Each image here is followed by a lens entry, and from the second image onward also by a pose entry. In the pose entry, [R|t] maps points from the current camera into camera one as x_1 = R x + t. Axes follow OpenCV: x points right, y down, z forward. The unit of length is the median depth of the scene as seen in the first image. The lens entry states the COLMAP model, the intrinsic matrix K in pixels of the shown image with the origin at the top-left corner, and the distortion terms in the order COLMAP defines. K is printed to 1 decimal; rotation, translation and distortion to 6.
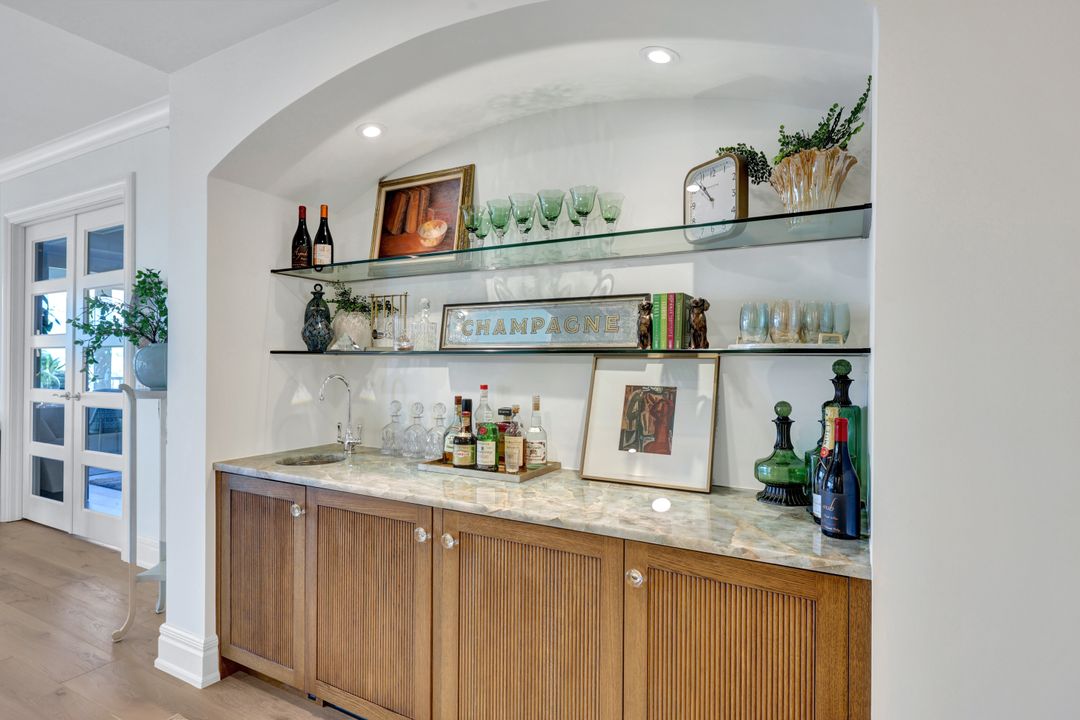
lens RADIAL K [[570.0, 0, 542.2], [0, 570.0, 360.0], [0, 0, 1]] dist [0.003603, -0.001078]
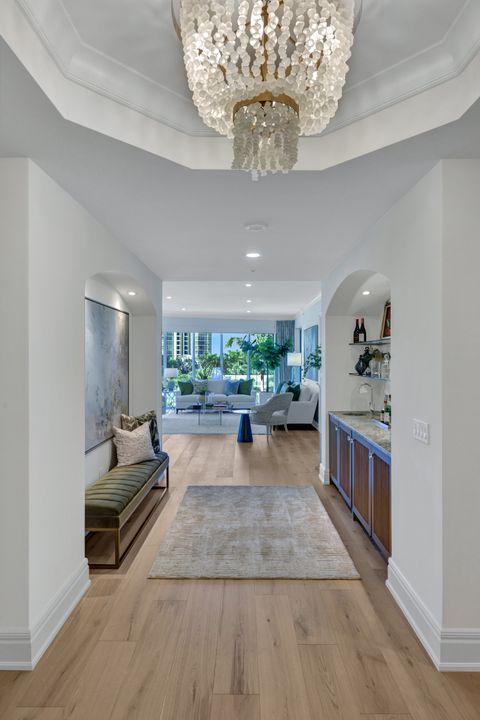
lens RADIAL K [[433.3, 0, 240.3], [0, 433.3, 359.2], [0, 0, 1]] dist [-0.003031, -0.000146]
pose [[0.470106, 0.000010, -0.882610, 1.285503], [0.001542, 0.999998, 0.000832, -0.099880], [0.882609, -0.001752, 0.470105, -0.499921]]
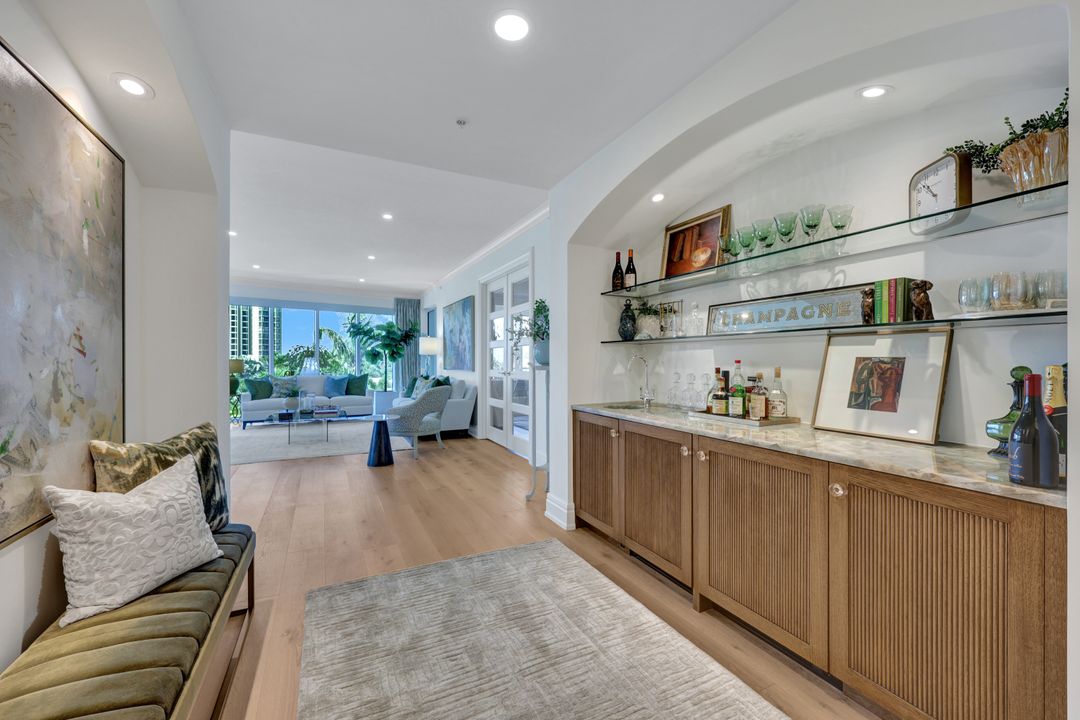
lens RADIAL K [[434.8, 0, 536.5], [0, 434.8, 361.7], [0, 0, 1]] dist [-0.000118, -0.000028]
pose [[0.818401, -0.003791, -0.574635, 0.116049], [0.004789, 0.999989, 0.000224, 0.048178], [0.574628, -0.002936, 0.818410, -0.173624]]
